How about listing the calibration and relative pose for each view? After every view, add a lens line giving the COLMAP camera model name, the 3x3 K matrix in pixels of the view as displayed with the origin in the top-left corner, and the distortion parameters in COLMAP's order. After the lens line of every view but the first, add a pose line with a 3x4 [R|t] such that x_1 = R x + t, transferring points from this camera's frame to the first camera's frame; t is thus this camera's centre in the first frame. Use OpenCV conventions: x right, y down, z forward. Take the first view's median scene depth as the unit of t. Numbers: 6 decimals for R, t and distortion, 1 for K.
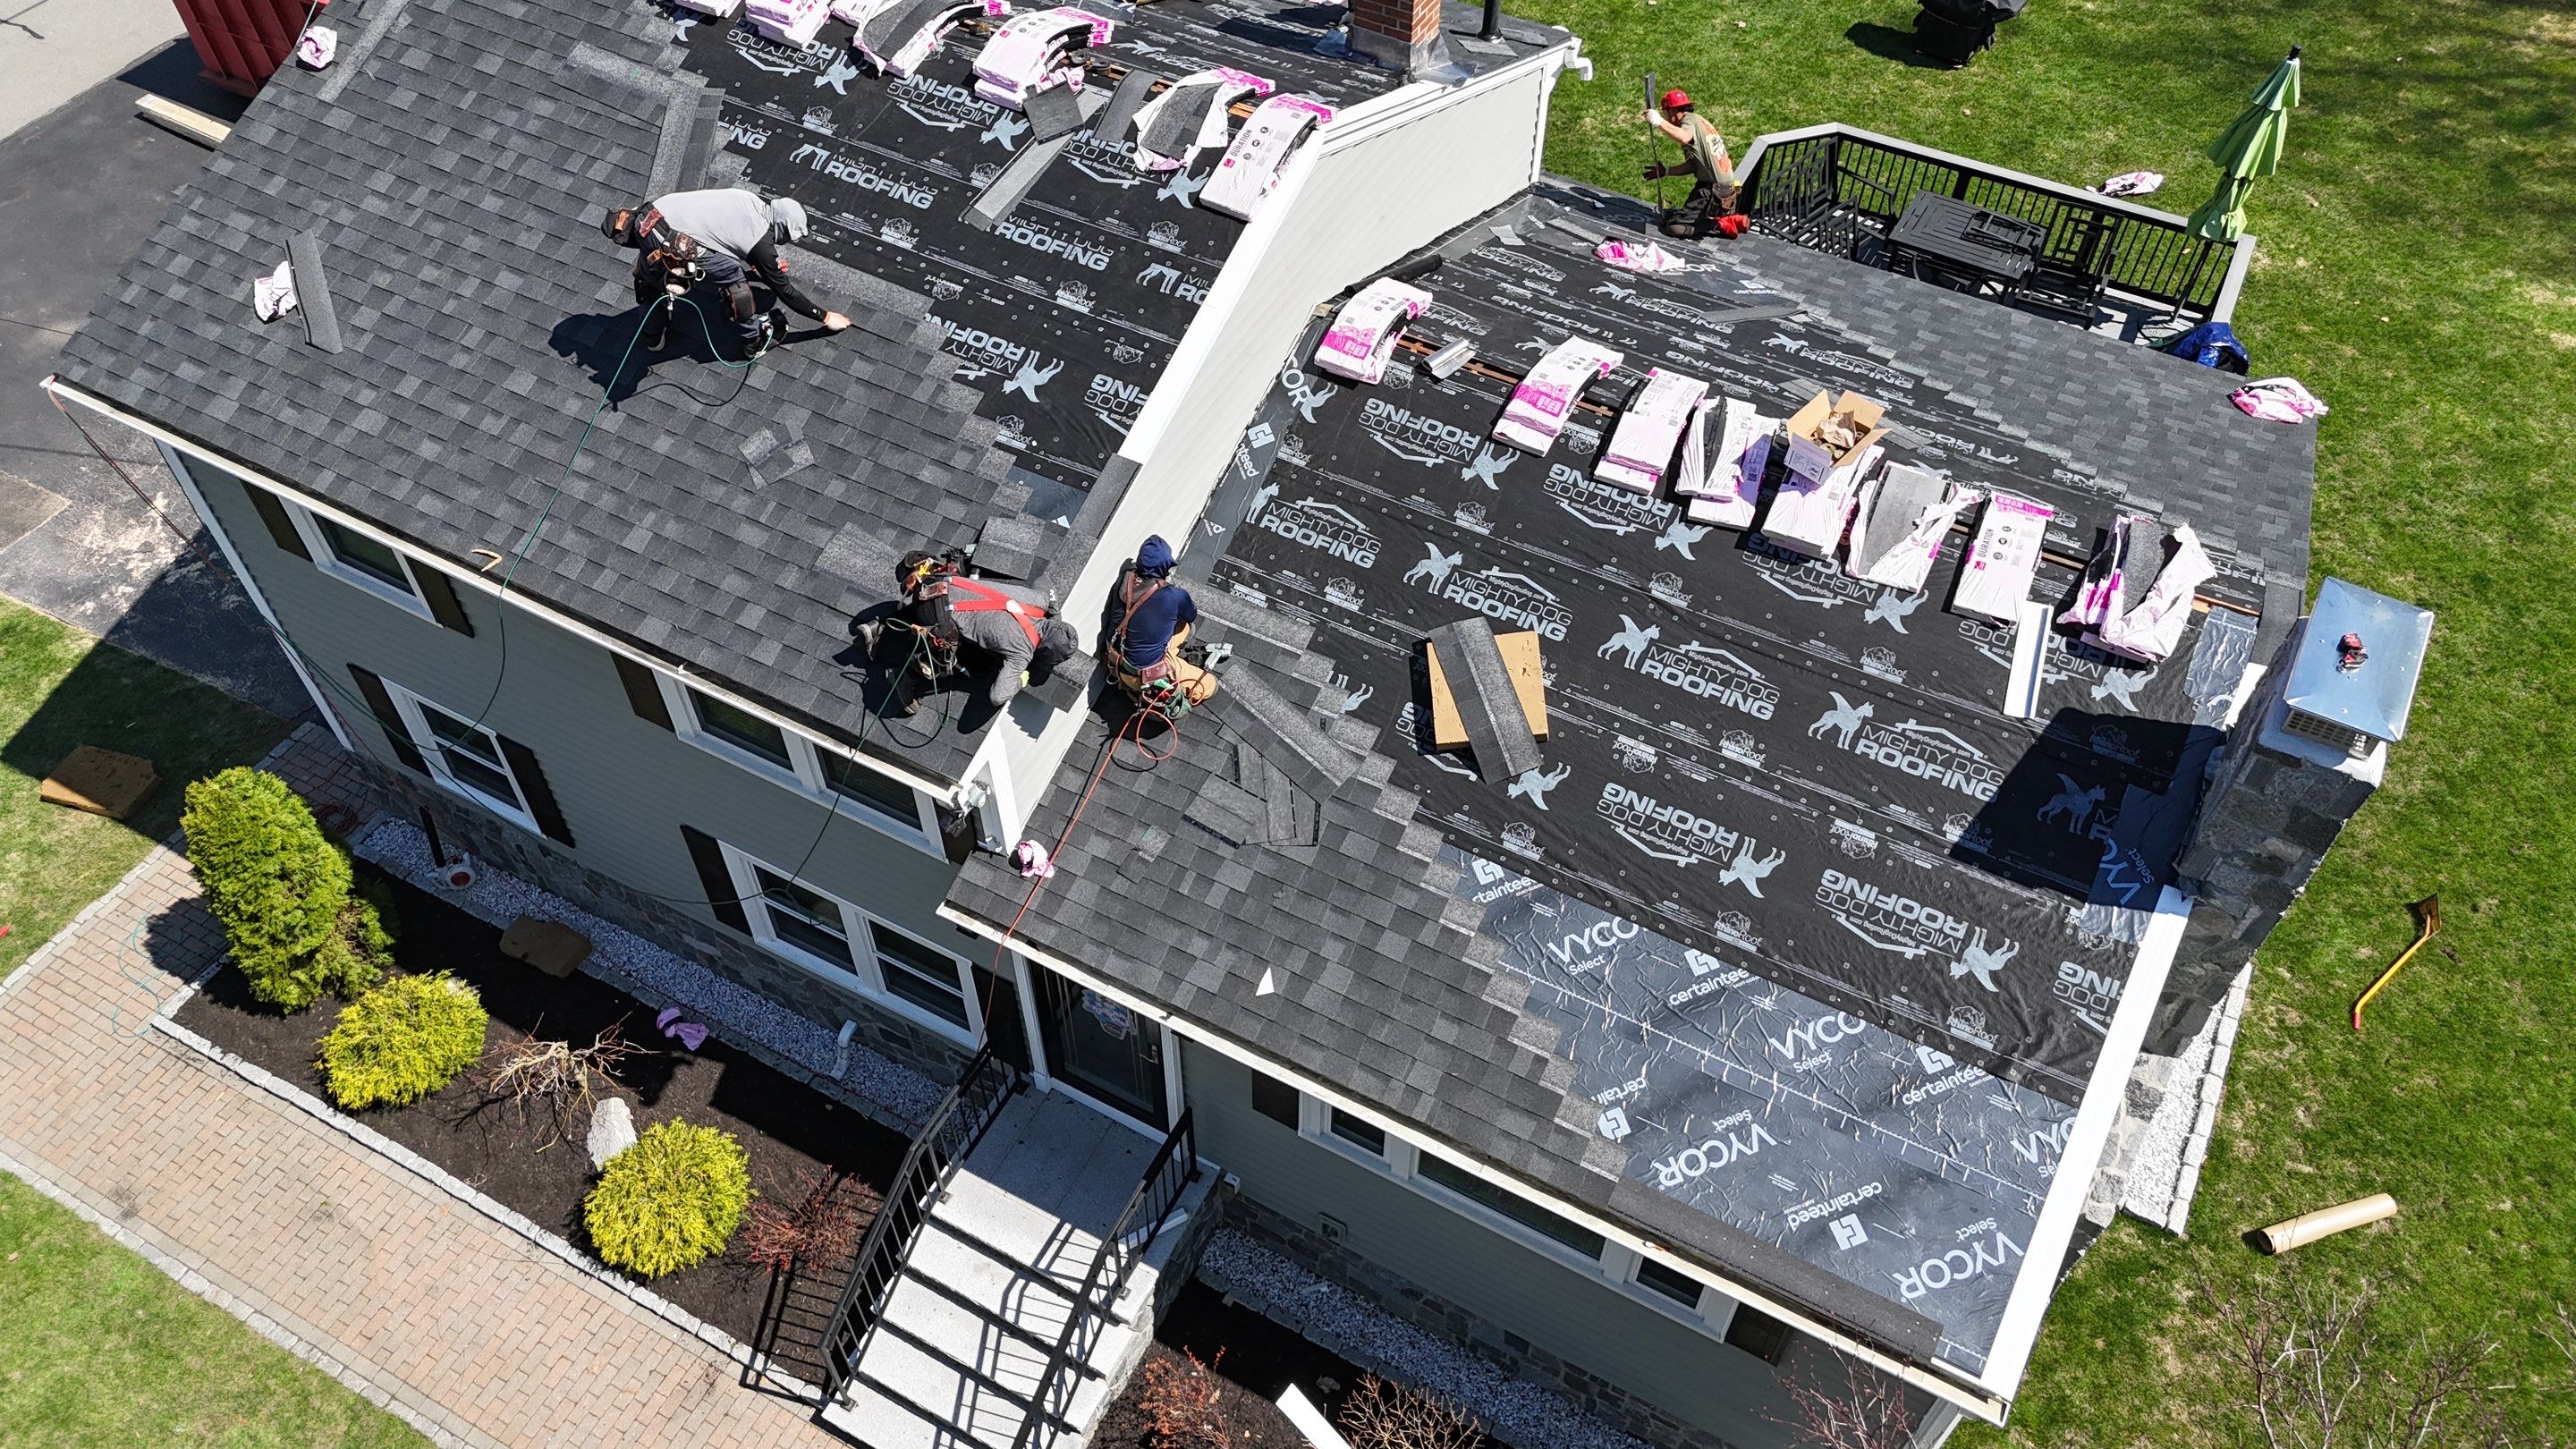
lens RADIAL K [[1913.6, 0, 1277.5], [0, 1913.6, 708.1], [0, 0, 1]] dist [0.059738, -0.063244]
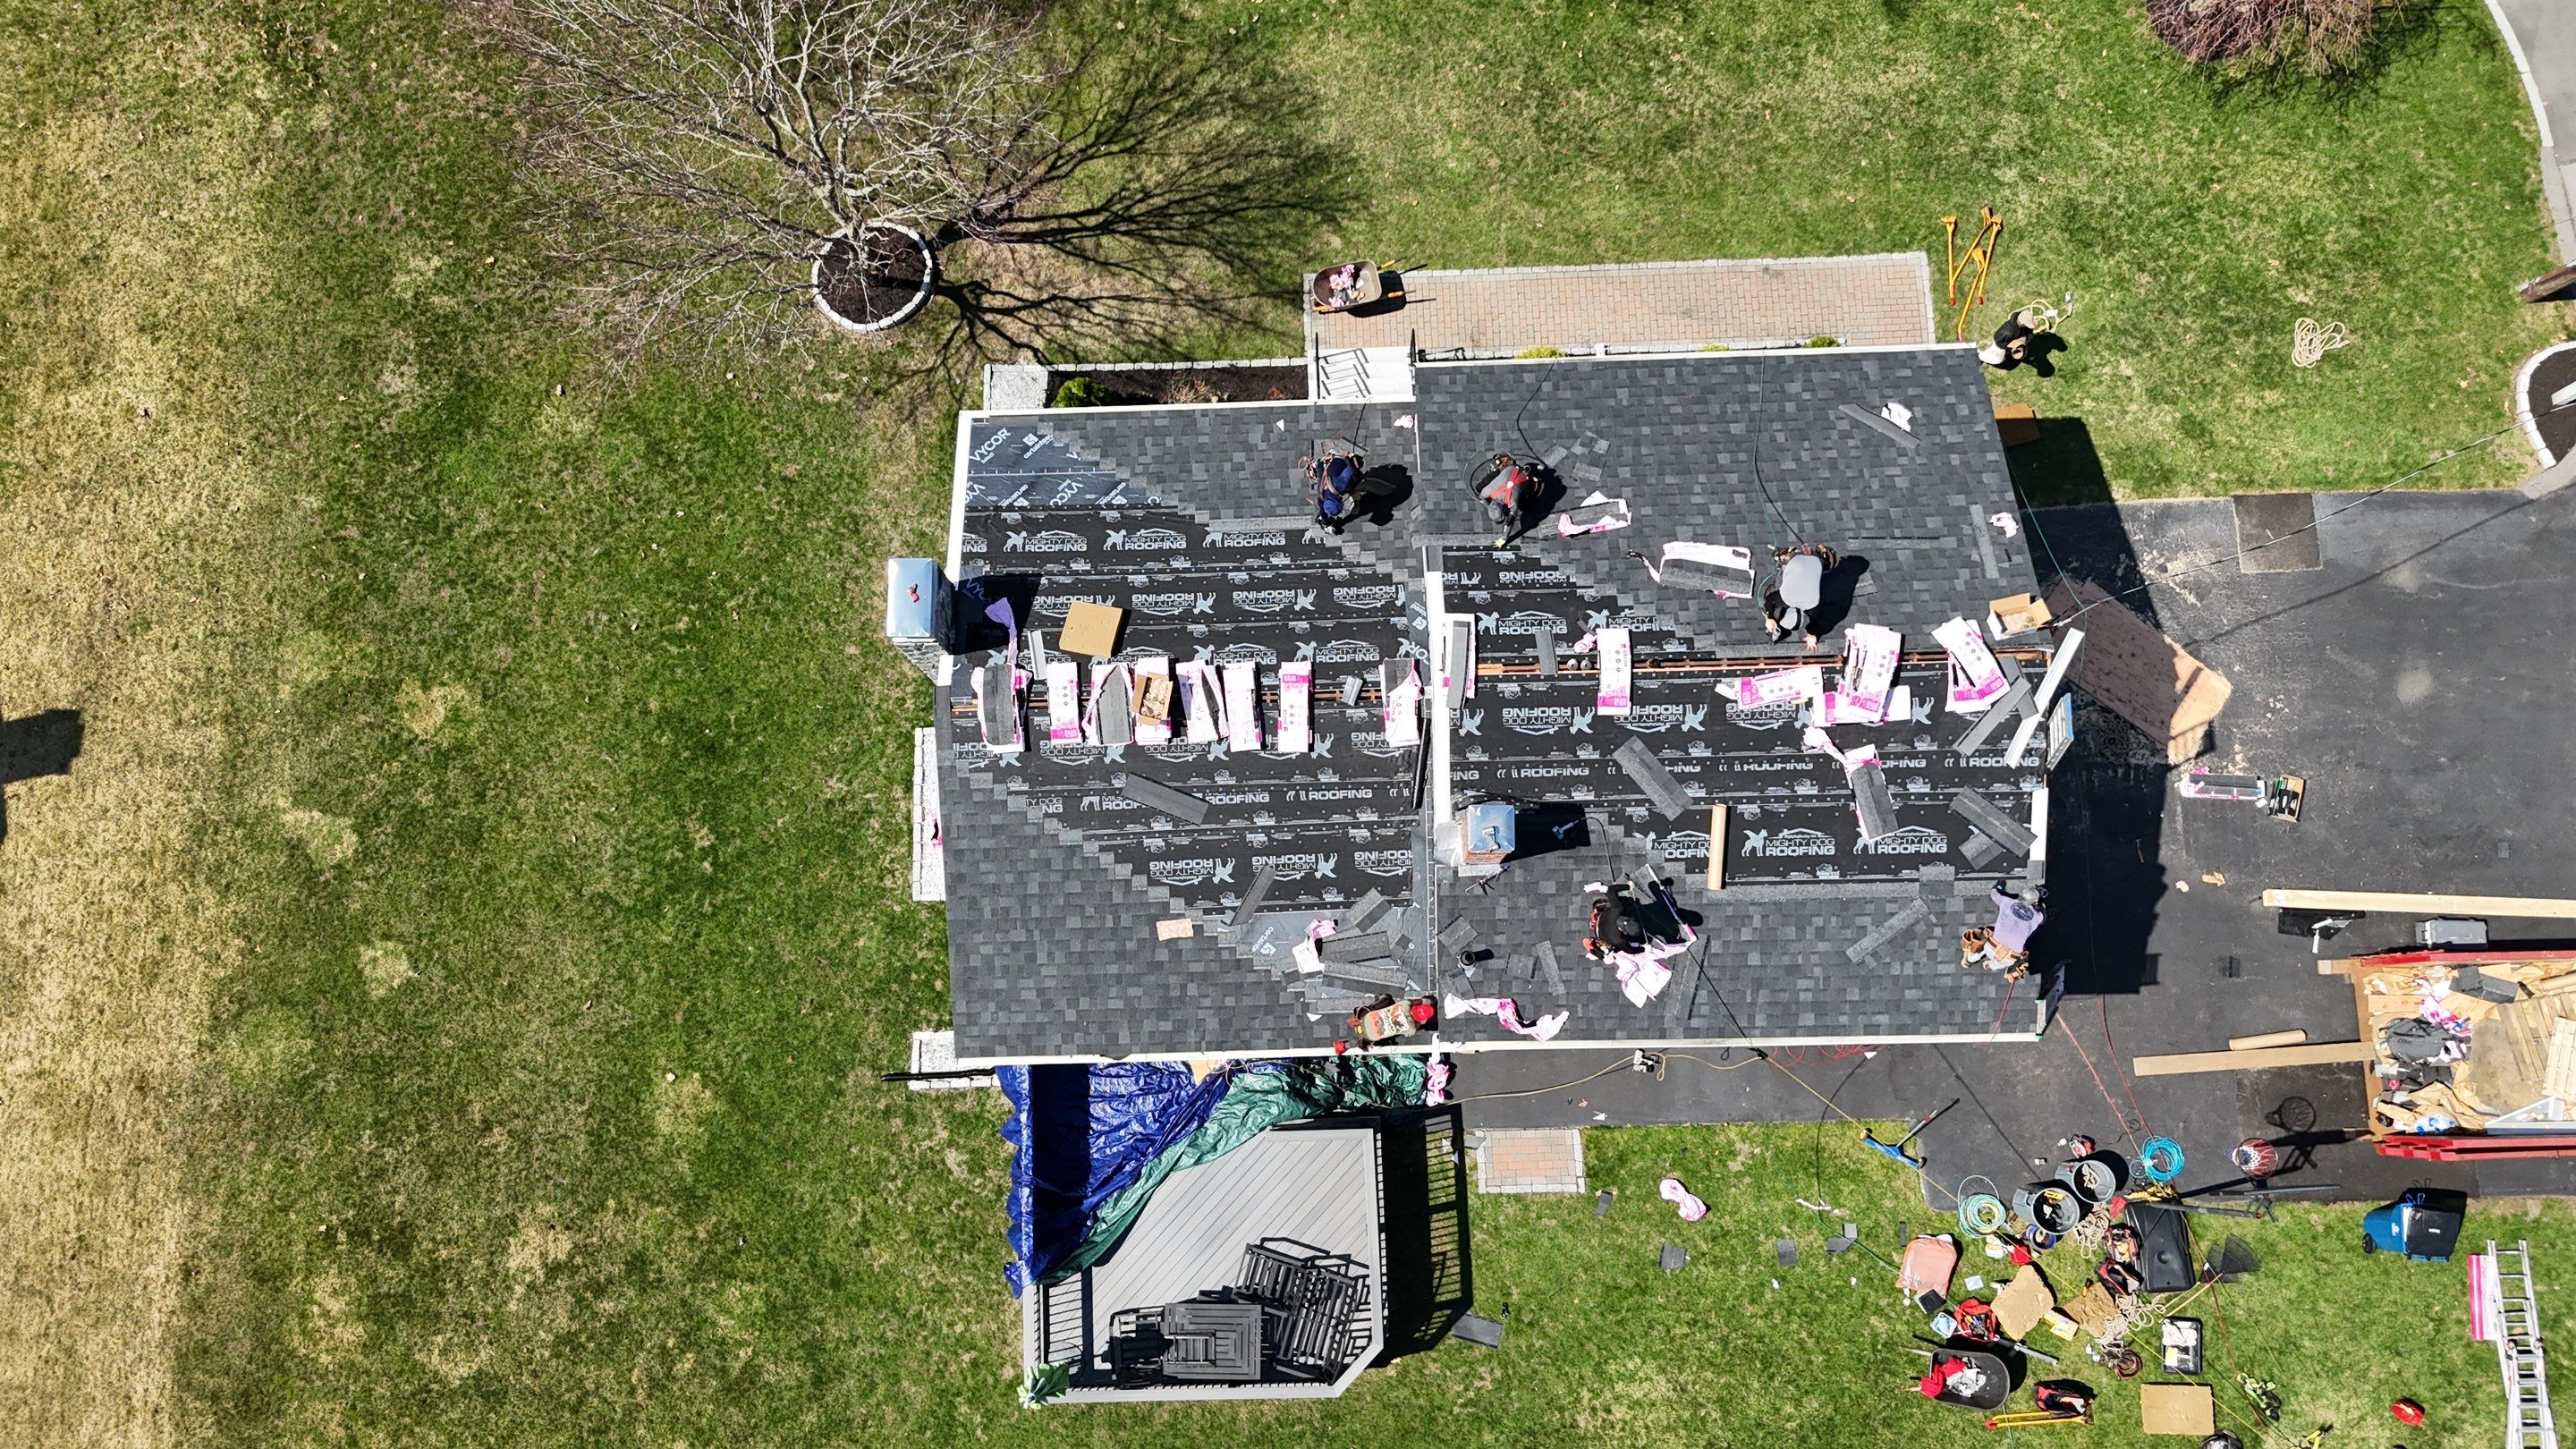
lens RADIAL K [[1913.6, 0, 1261.9], [0, 1913.6, 729.3], [0, 0, 1]] dist [0.059738, -0.063244]
pose [[-0.866964, 0.494488, -0.062095, 0.323528], [-0.363668, -0.542511, 0.757250, -1.714392], [0.340764, 0.679090, 0.650167, -0.263479]]
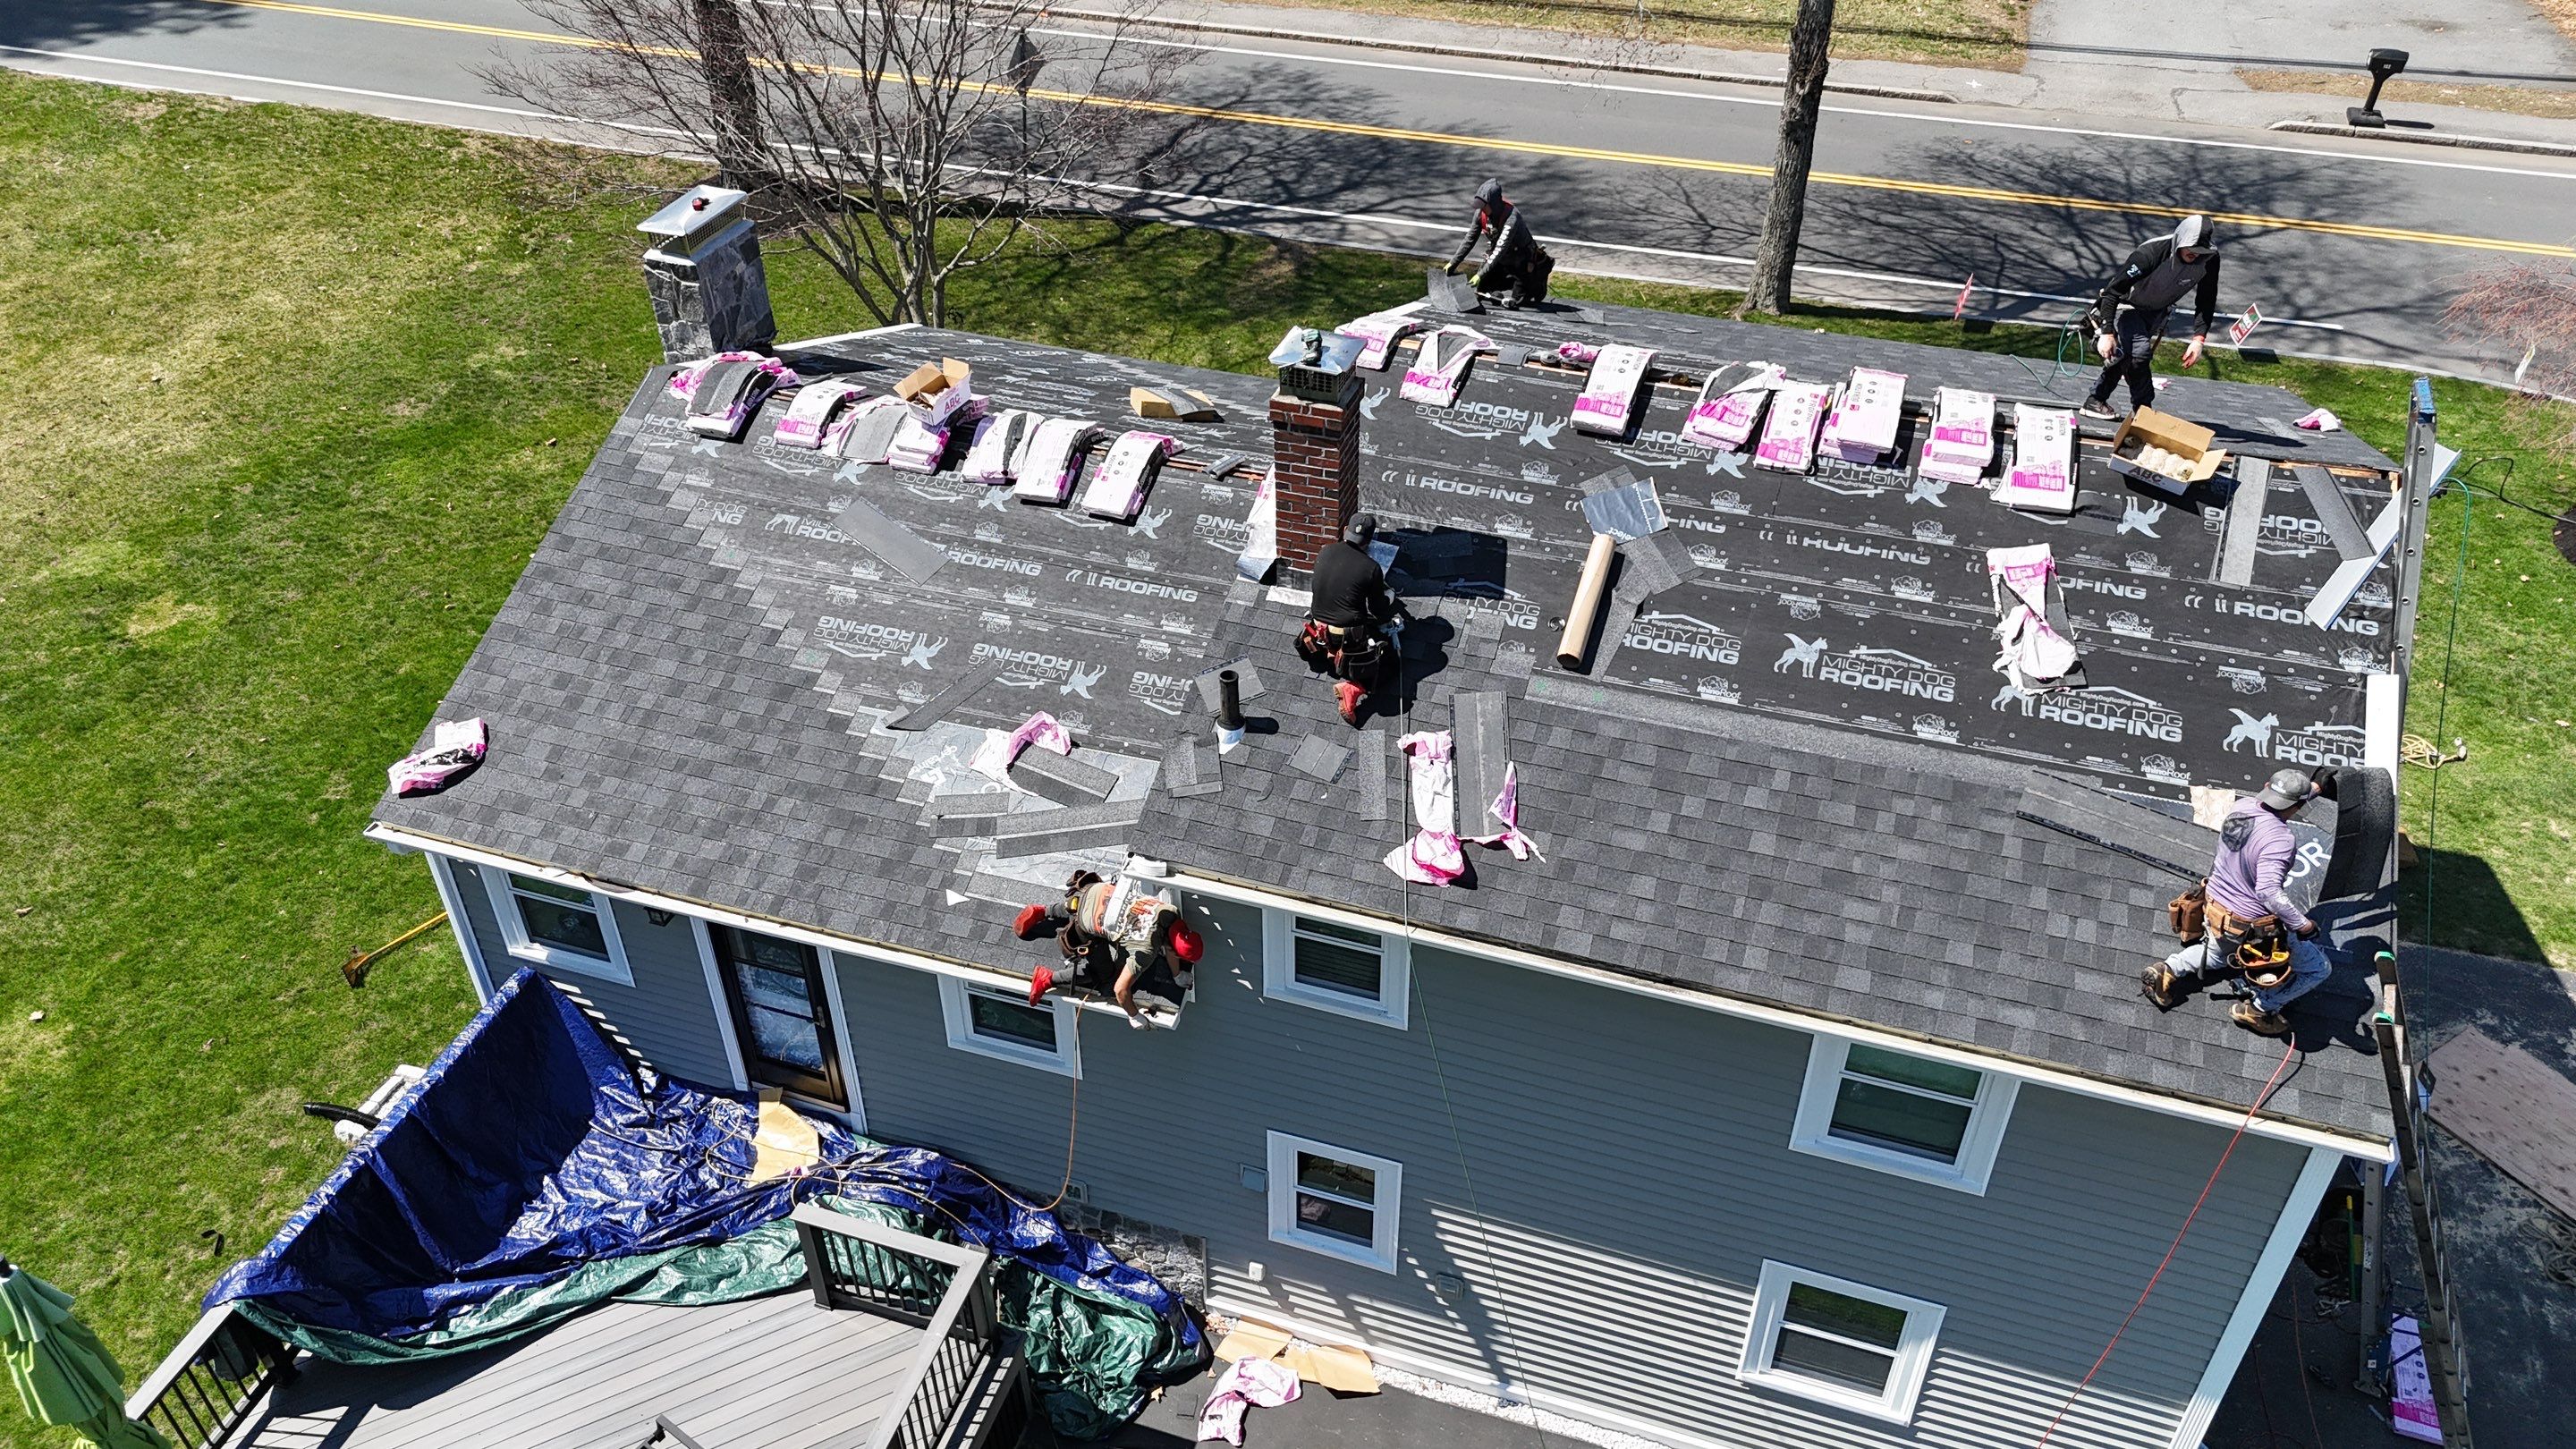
lens RADIAL K [[1913.6, 0, 1278.6], [0, 1913.6, 713.4], [0, 0, 1]] dist [0.059738, -0.063244]
pose [[-0.985263, 0.114324, -0.127230, 0.242746], [-0.122309, 0.049099, 0.991277, -1.482849], [0.119573, 0.992229, -0.034393, 1.276588]]
